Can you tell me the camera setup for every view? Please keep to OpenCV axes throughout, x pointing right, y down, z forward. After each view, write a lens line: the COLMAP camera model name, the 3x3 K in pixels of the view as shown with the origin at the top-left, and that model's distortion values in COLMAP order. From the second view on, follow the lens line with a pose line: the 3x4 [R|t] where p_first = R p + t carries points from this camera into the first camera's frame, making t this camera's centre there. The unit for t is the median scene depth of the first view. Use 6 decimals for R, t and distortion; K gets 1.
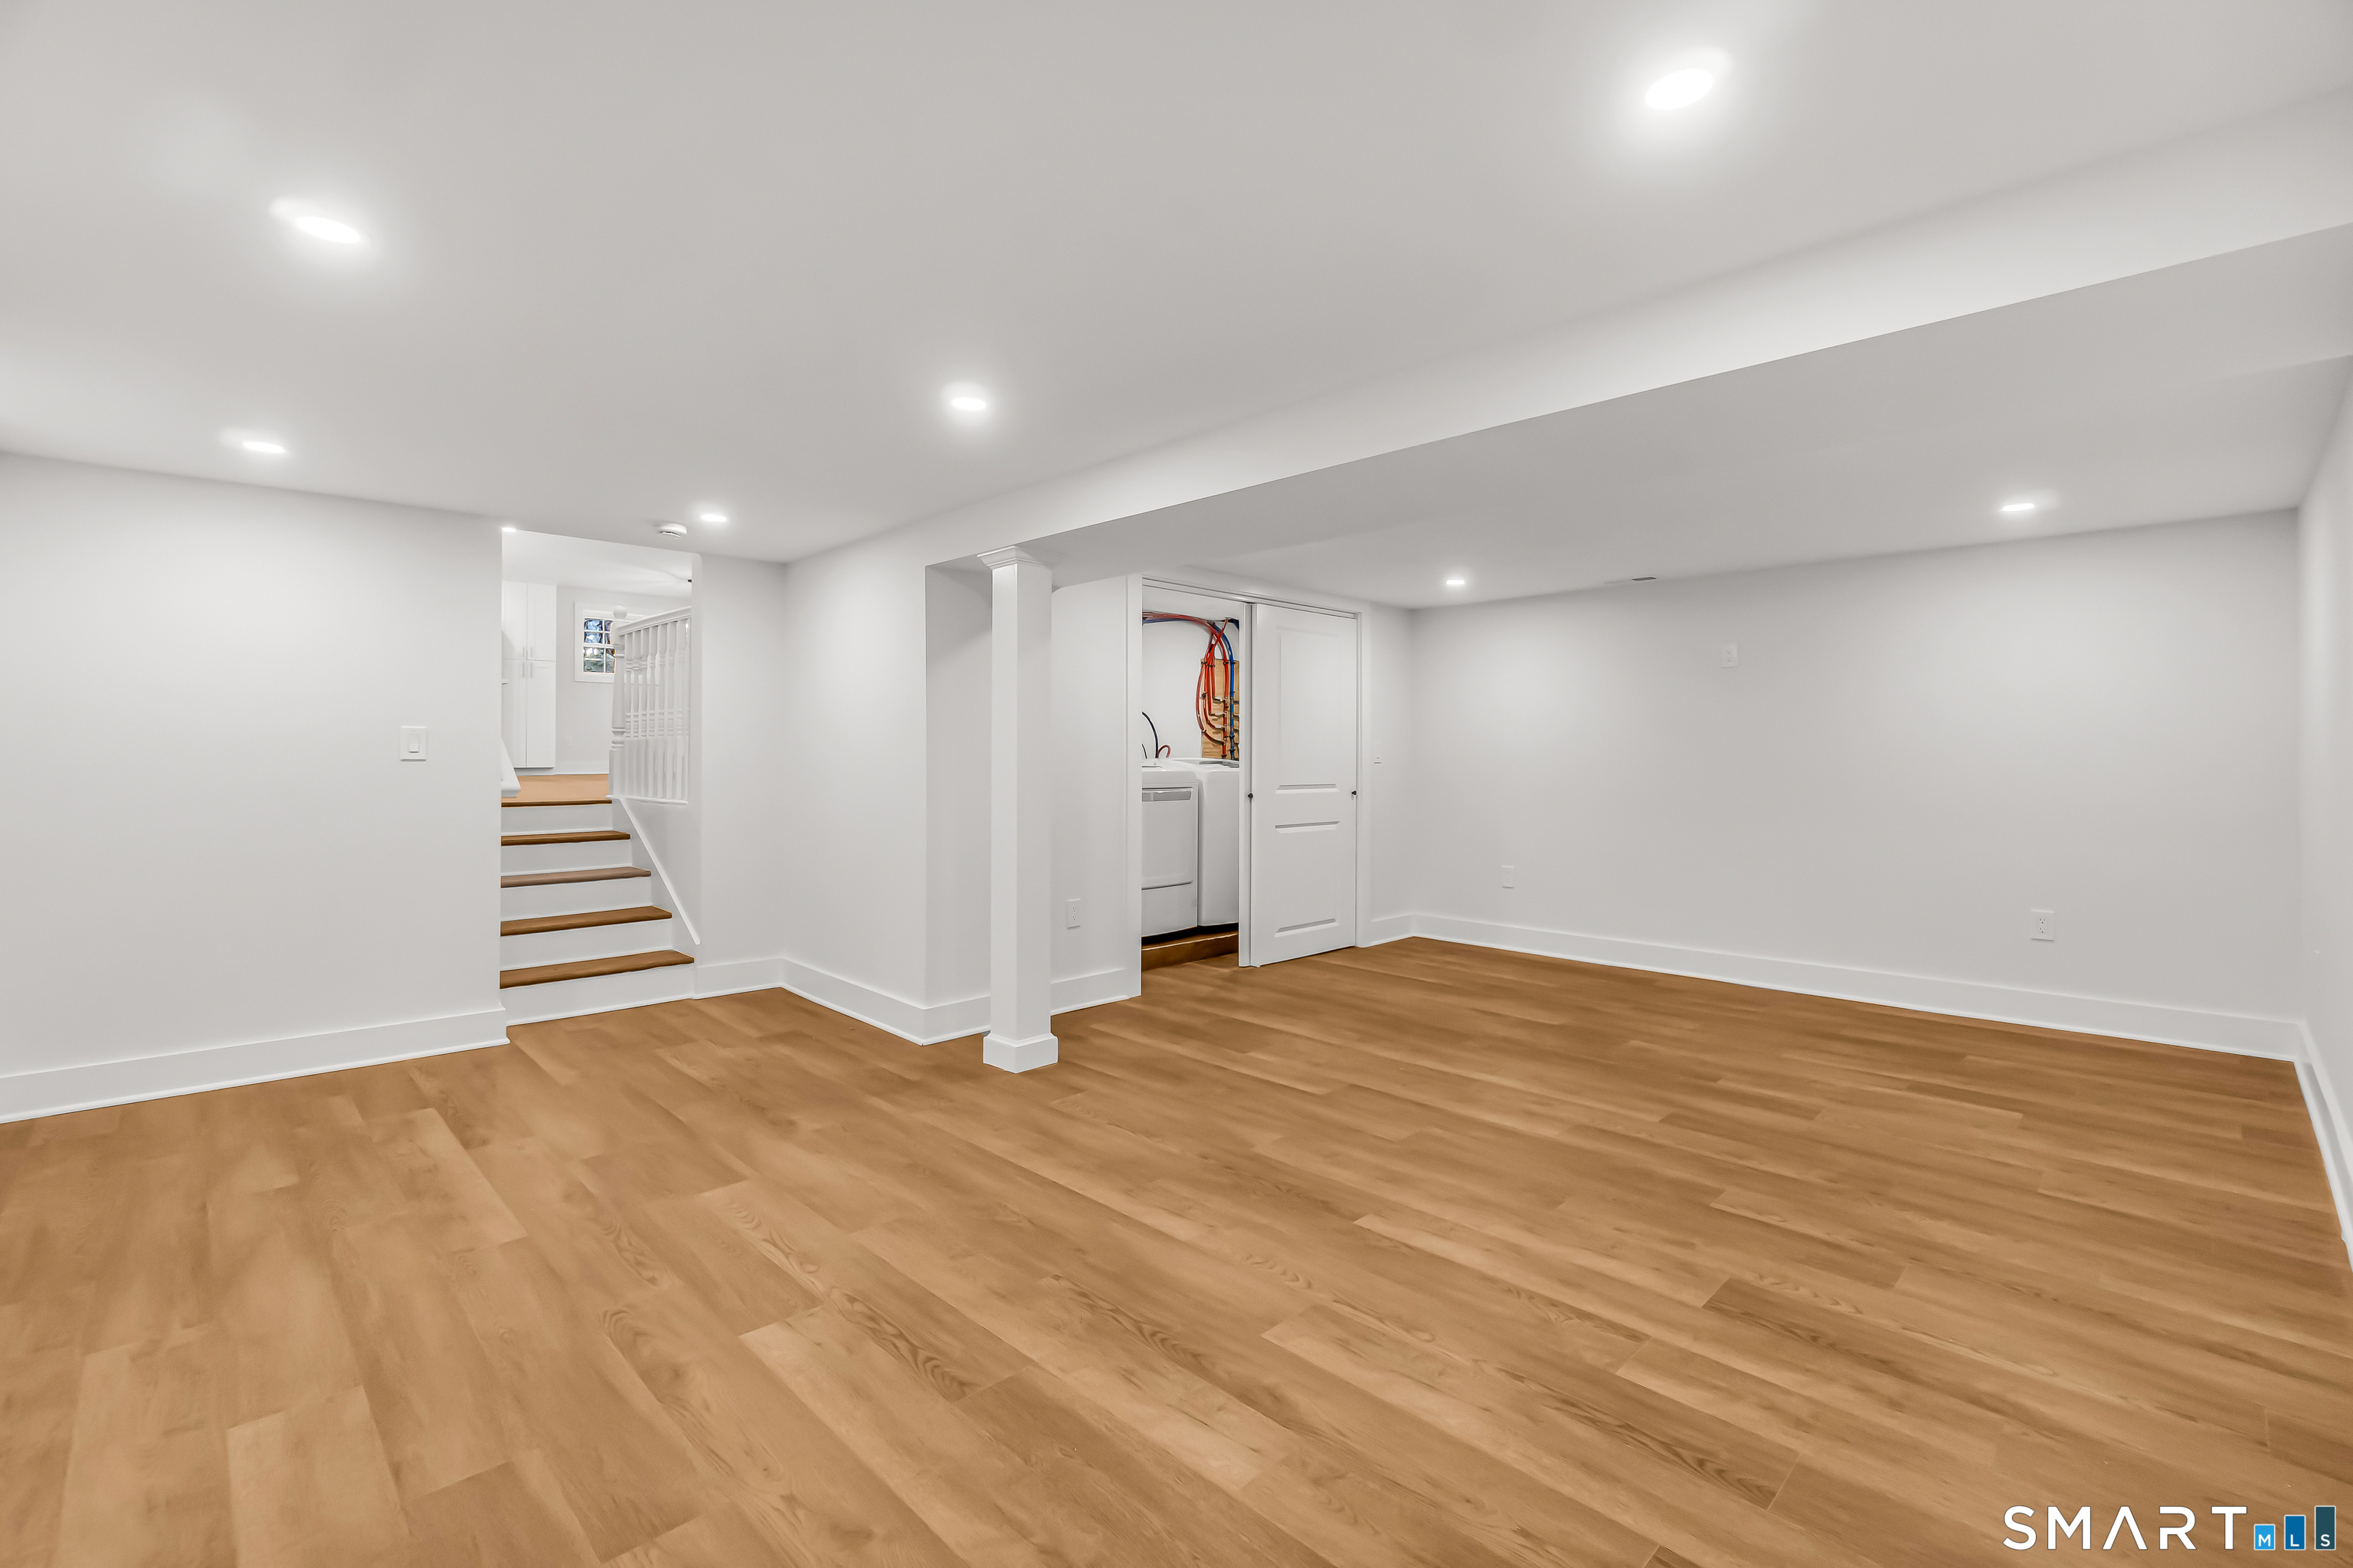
lens RADIAL K [[1021.2, 0, 1168.5], [0, 1021.2, 777.1], [0, 0, 1]] dist [-0.000727, -0.000253]
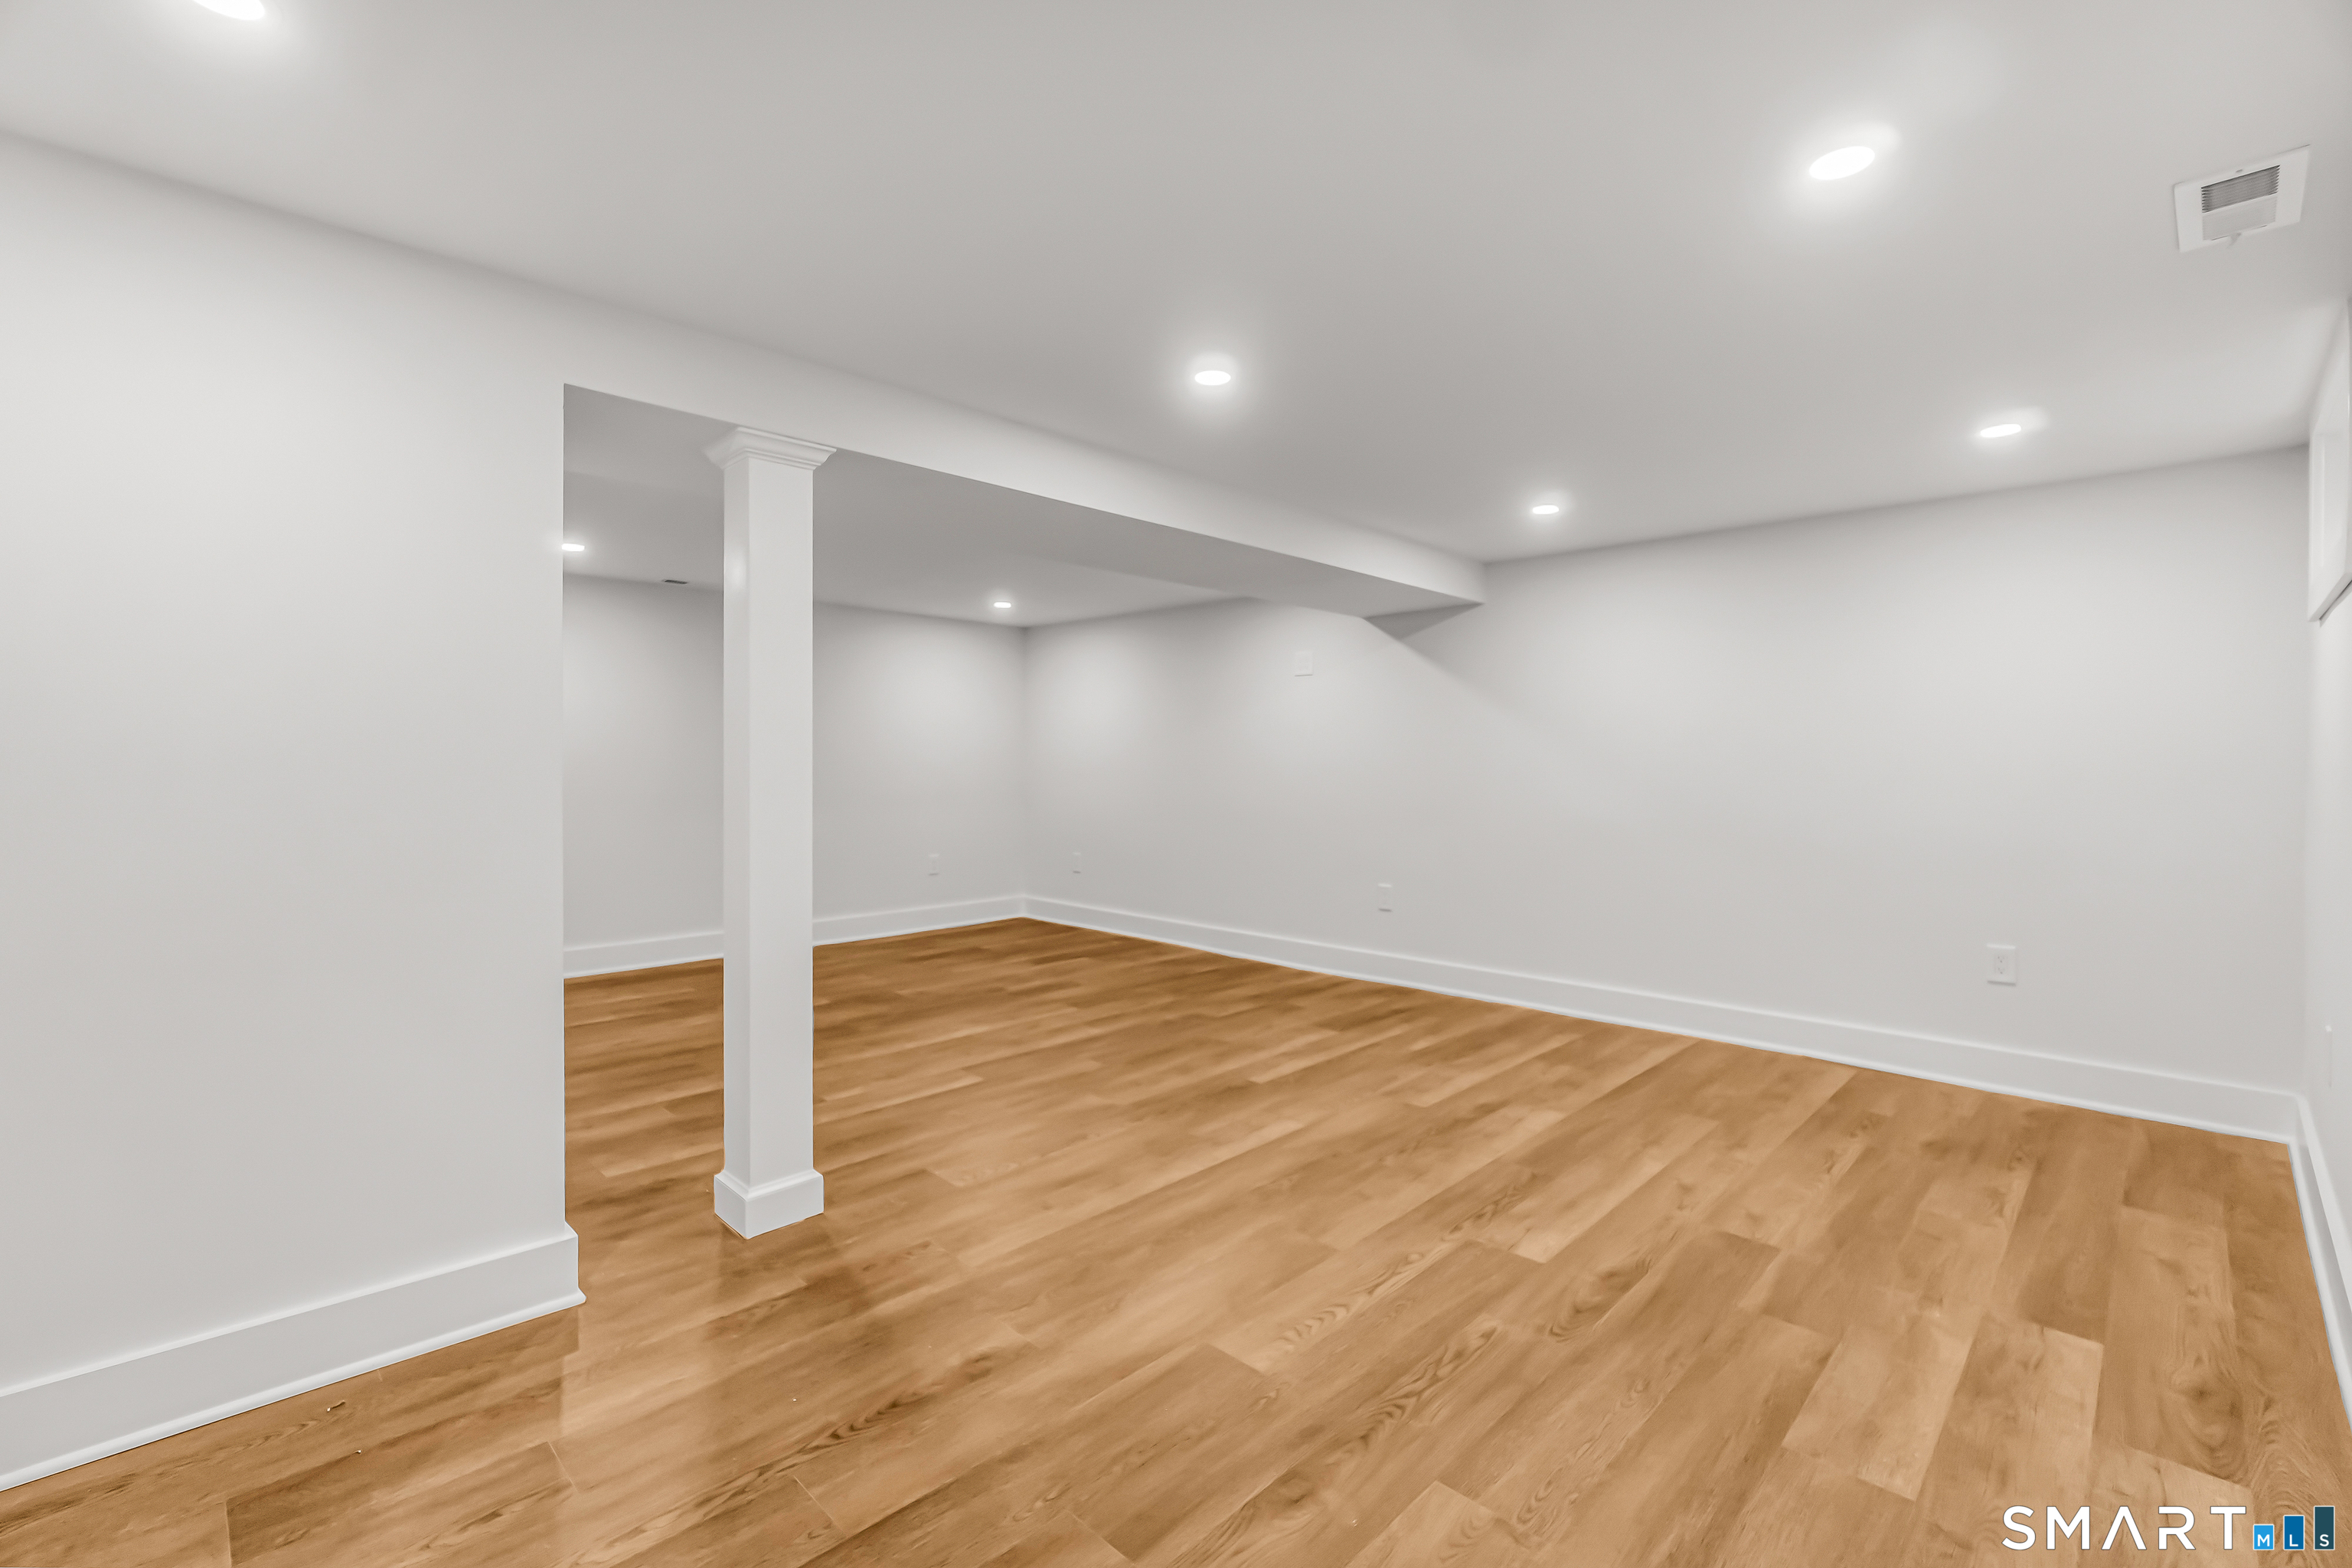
lens RADIAL K [[1020.7, 0, 1167.7], [0, 1020.7, 772.1], [0, 0, 1]] dist [-0.000727, -0.000253]
pose [[-0.015553, -0.010210, 0.999827, -1.391213], [0.012360, 0.999869, 0.010403, -0.019104], [-0.999803, 0.012519, -0.015425, 1.281402]]
